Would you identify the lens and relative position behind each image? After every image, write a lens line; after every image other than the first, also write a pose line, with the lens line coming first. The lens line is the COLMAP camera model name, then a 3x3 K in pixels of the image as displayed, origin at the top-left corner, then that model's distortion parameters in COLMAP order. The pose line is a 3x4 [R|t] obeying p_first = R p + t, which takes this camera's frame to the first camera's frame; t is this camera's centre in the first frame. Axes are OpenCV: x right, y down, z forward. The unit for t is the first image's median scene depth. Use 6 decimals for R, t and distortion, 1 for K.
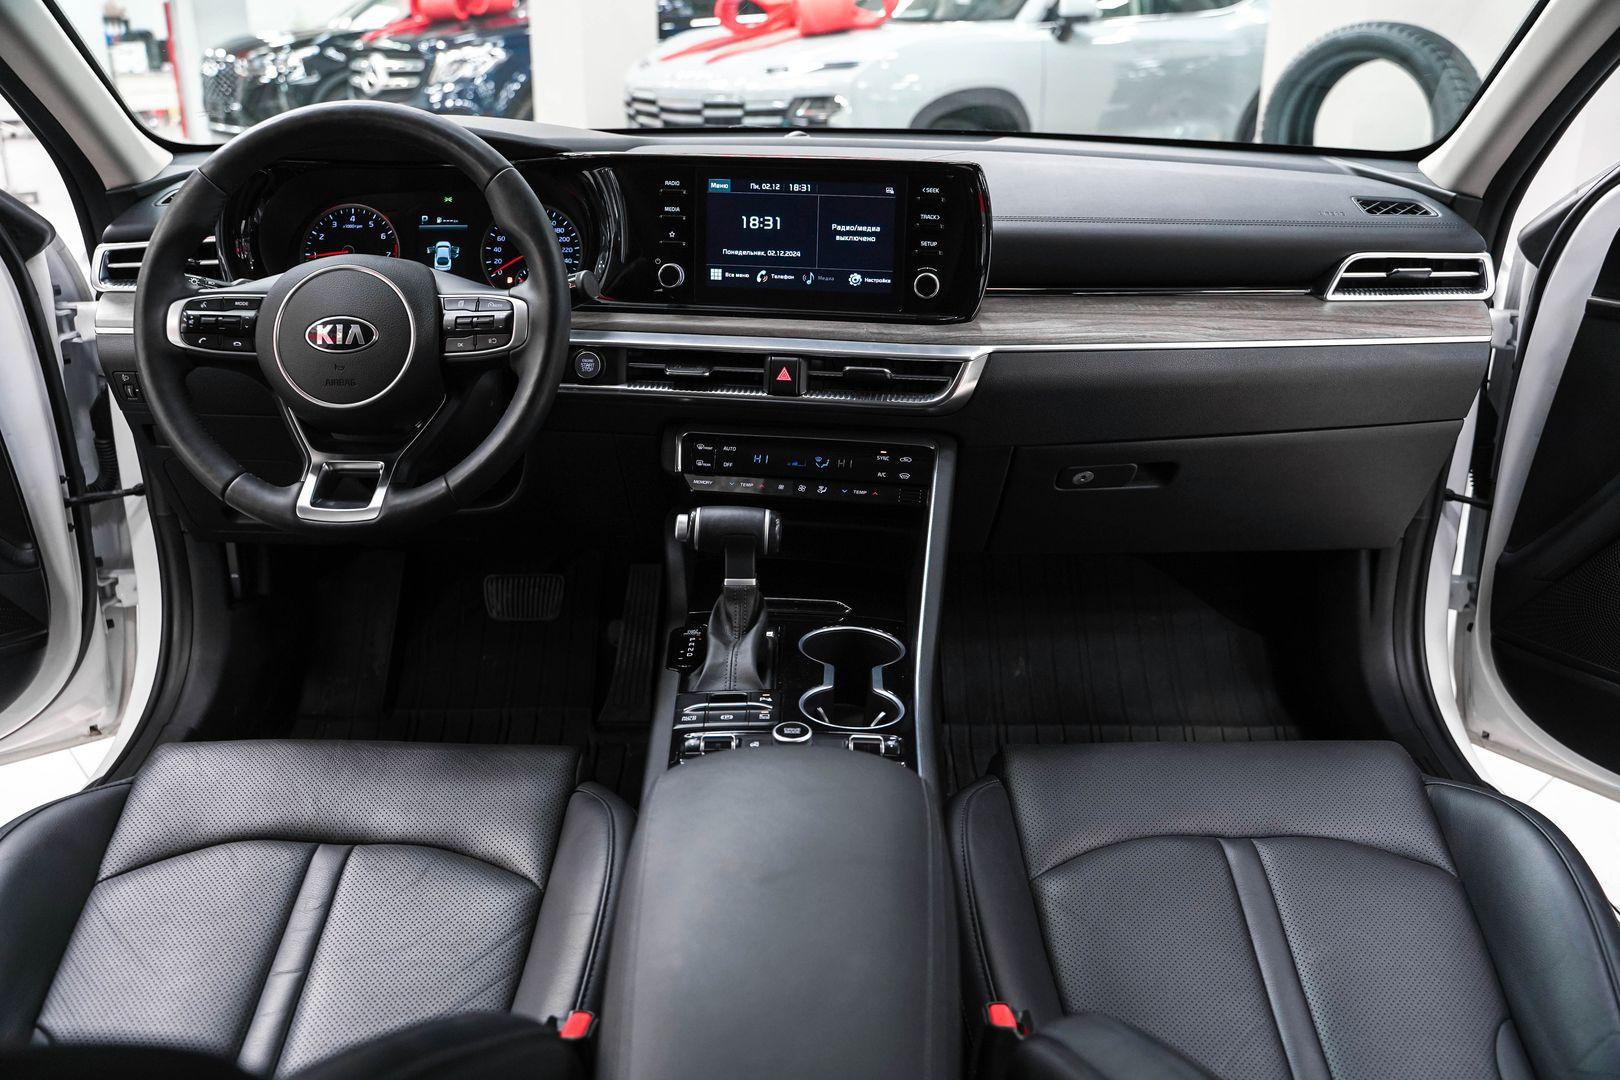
lens RADIAL K [[1306.2, 0, 803.6], [0, 1306.2, 536.0], [0, 0, 1]] dist [-0.120145, 0.102223]
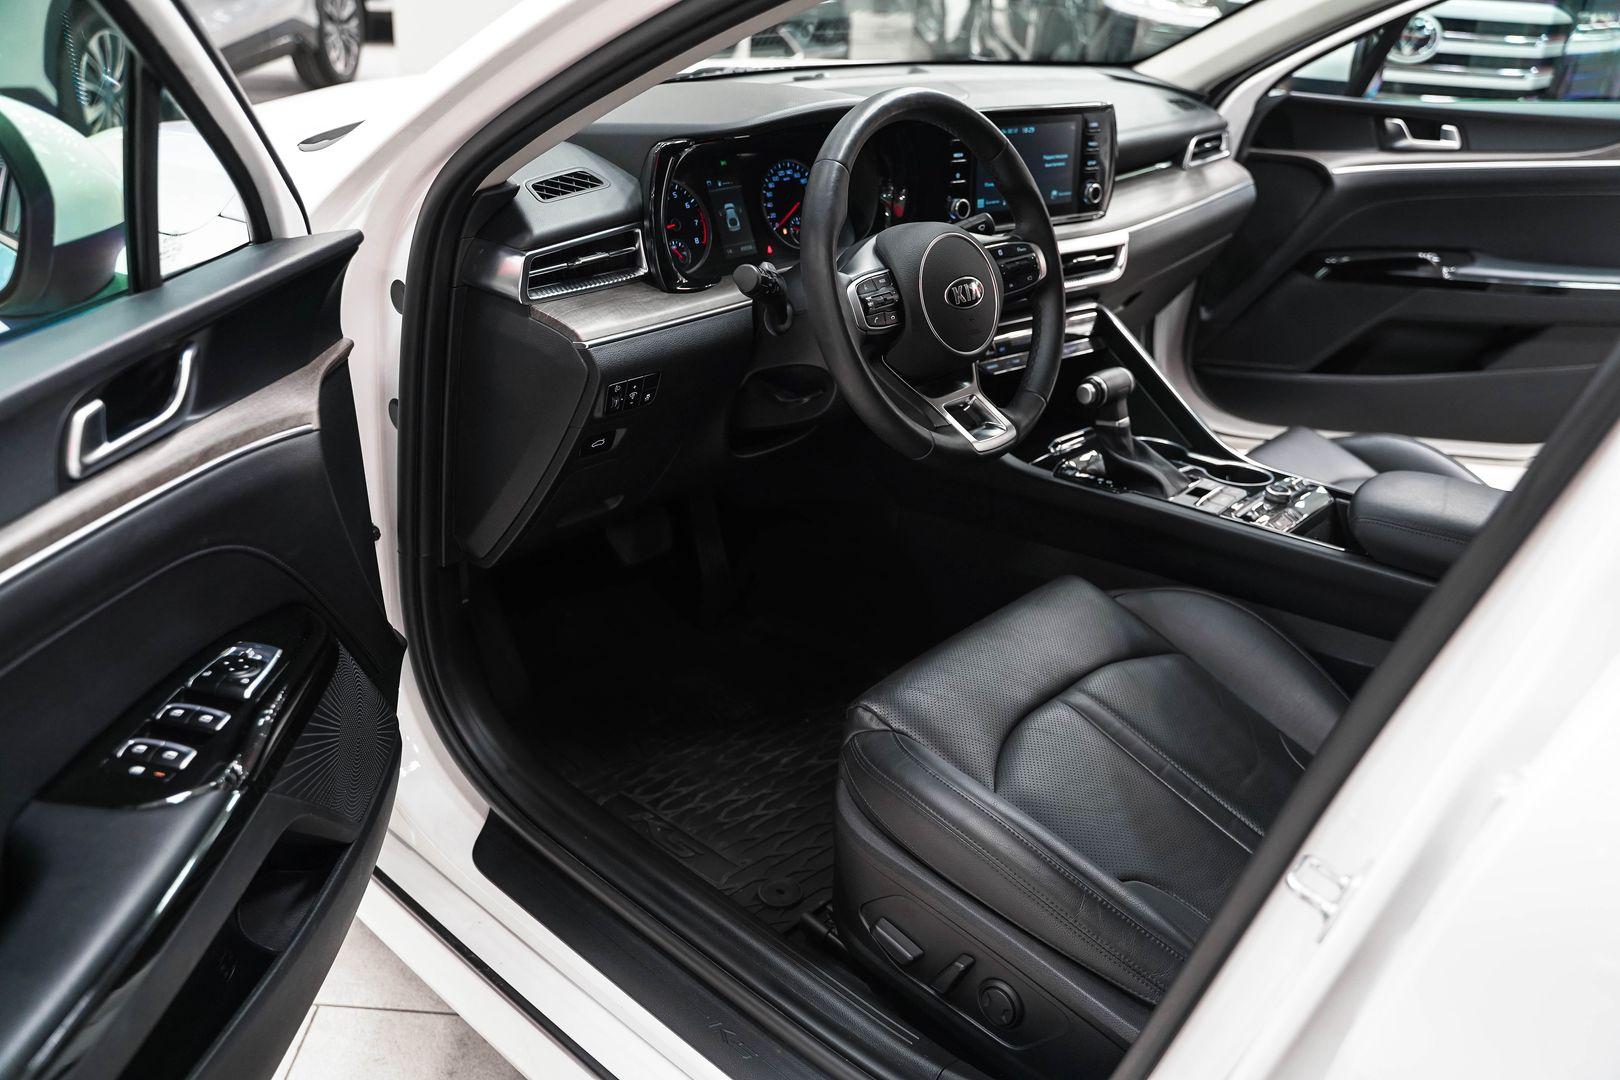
lens RADIAL K [[1306.2, 0, 803.6], [0, 1306.2, 536.0], [0, 0, 1]] dist [-0.120145, 0.102223]
pose [[0.680757, -0.301697, 0.667494, -1.139522], [0.223389, 0.953342, 0.203068, -0.188810], [-0.697615, 0.010871, 0.716390, 0.219759]]
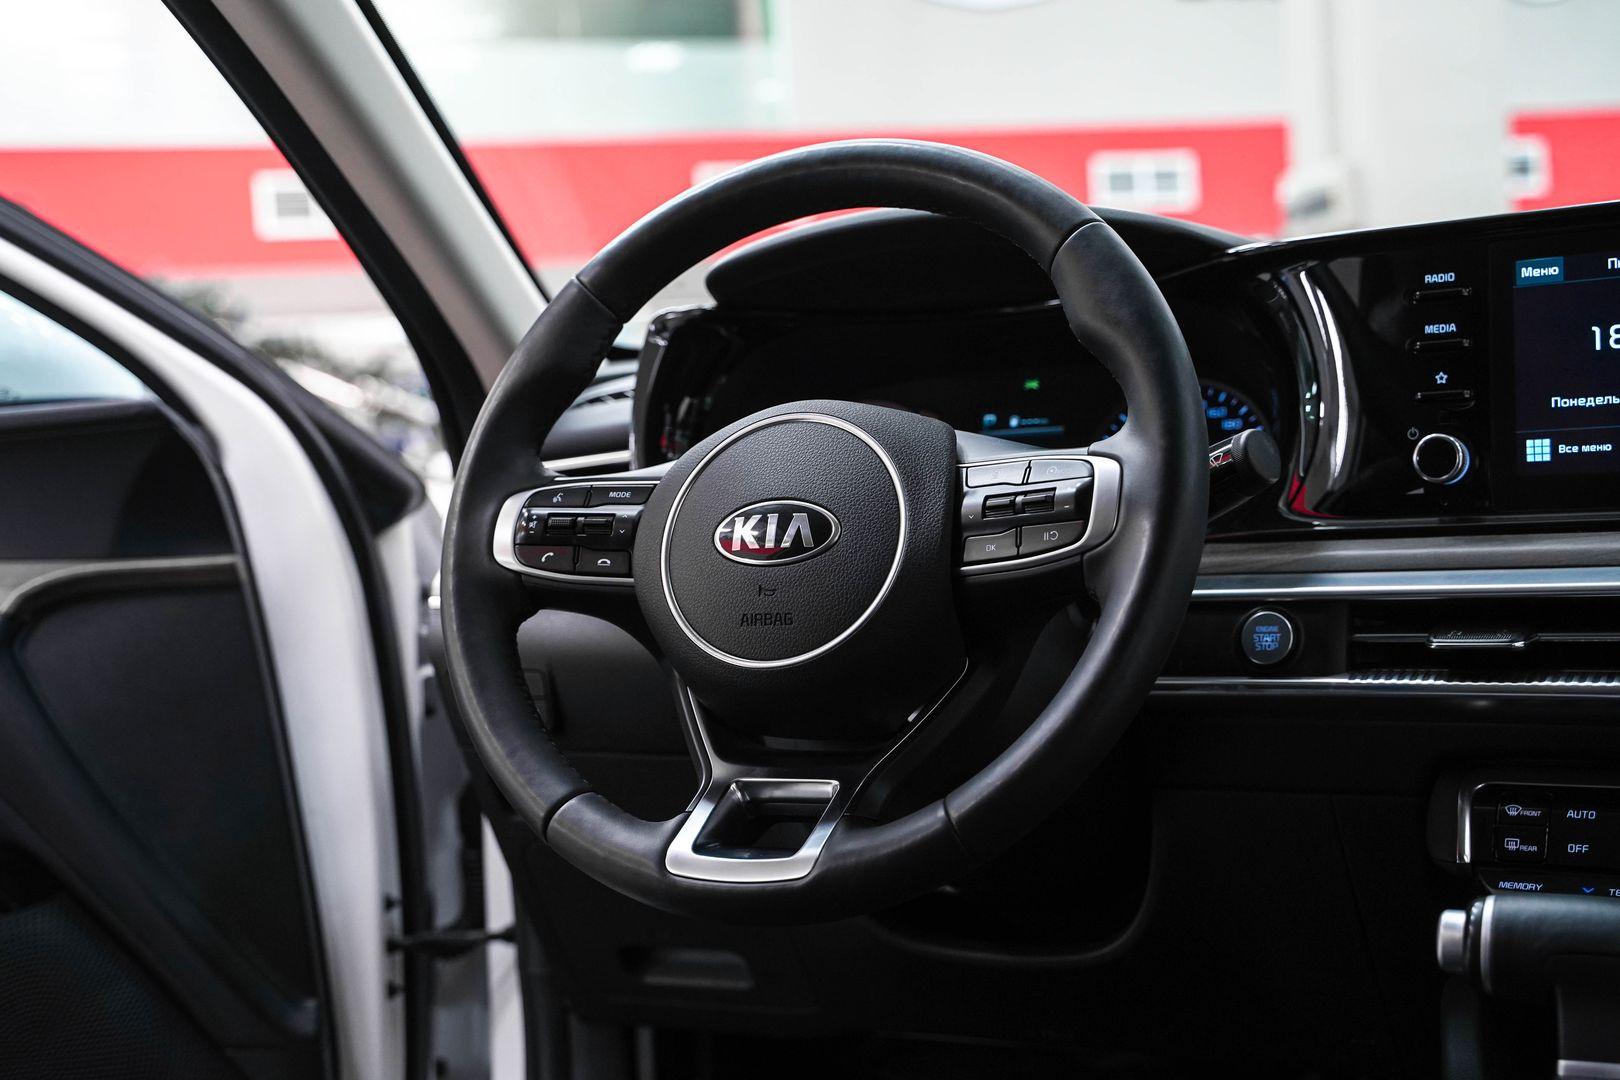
lens RADIAL K [[2147.4, 0, 810.8], [0, 2147.4, 519.0], [0, 0, 1]] dist [0.083122, 0.040747]
pose [[0.906640, -0.053204, -0.418537, 0.024104], [-0.087273, 0.946912, -0.309421, 0.097399], [0.412780, 0.317061, 0.853865, 0.208310]]
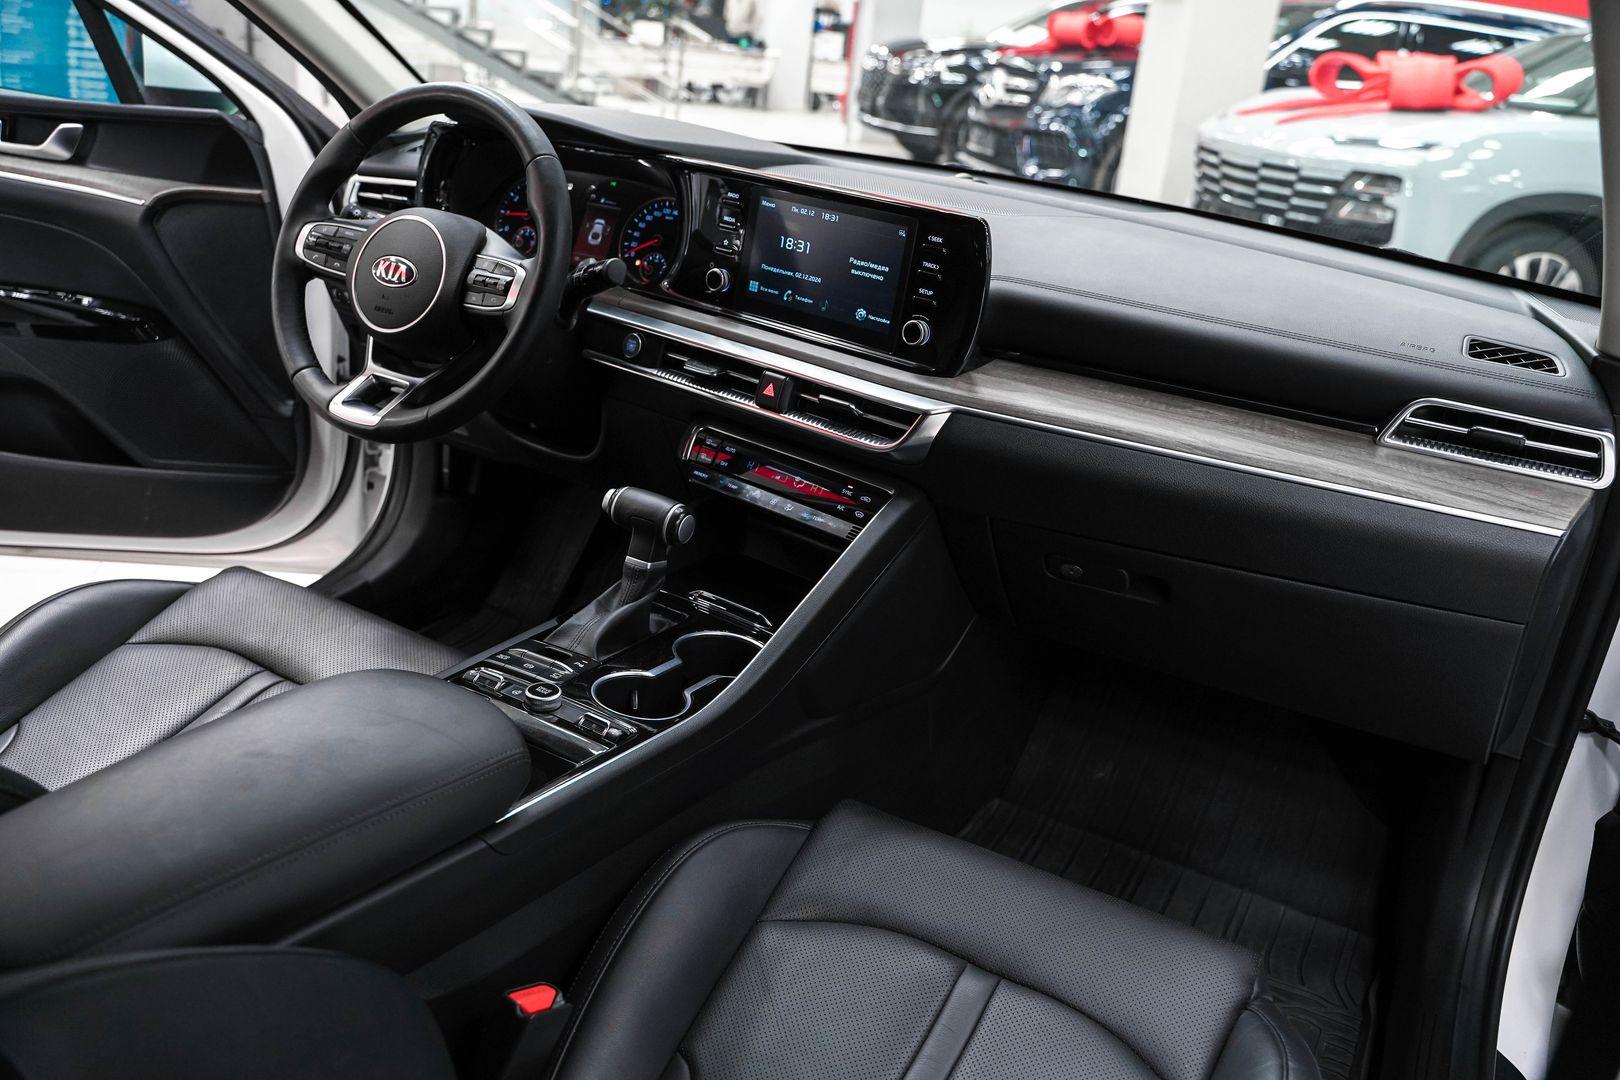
lens RADIAL K [[1309.1, 0, 819.0], [0, 1309.1, 537.5], [0, 0, 1]] dist [-0.128075, 0.102939]
pose [[0.874030, 0.257084, -0.412286, 0.473453], [-0.265989, 0.963274, 0.036771, -0.058016], [0.406597, 0.077525, 0.910312, 0.072964]]
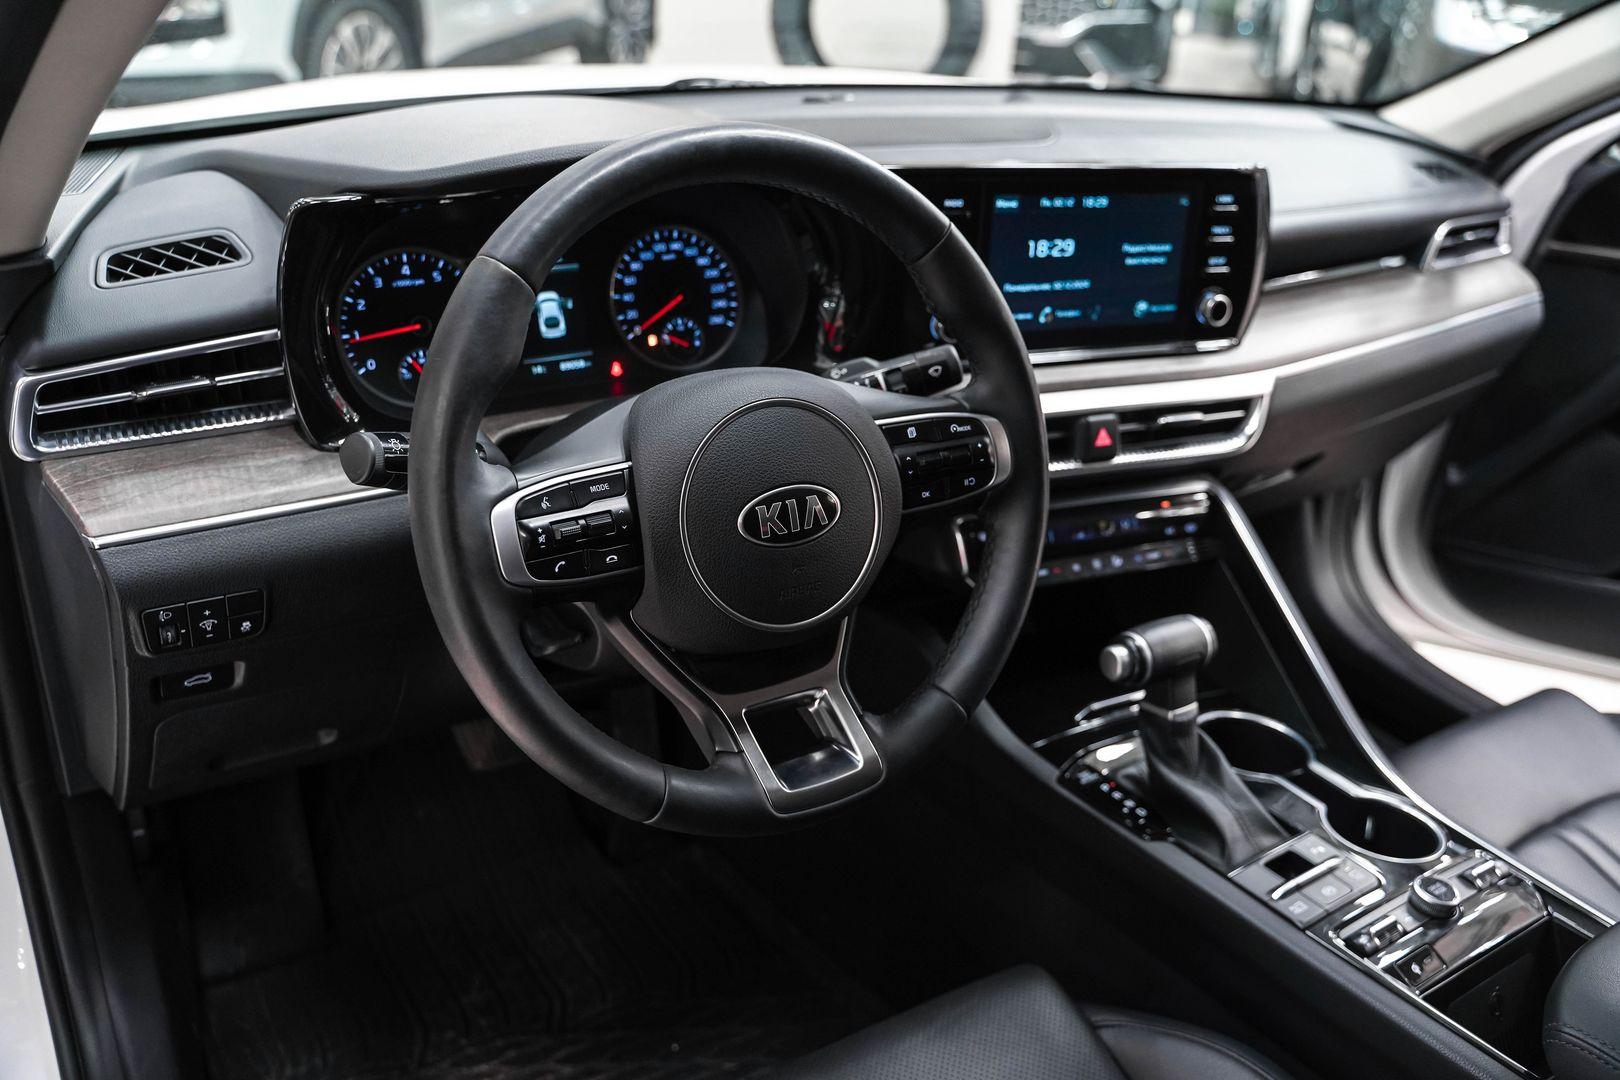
lens RADIAL K [[1306.2, 0, 803.6], [0, 1306.2, 536.0], [0, 0, 1]] dist [-0.120145, 0.102223]
pose [[0.846801, -0.194485, 0.495080, -0.577475], [0.137716, 0.979184, 0.149104, -0.207130], [-0.513773, -0.058081, 0.855958, 0.393329]]
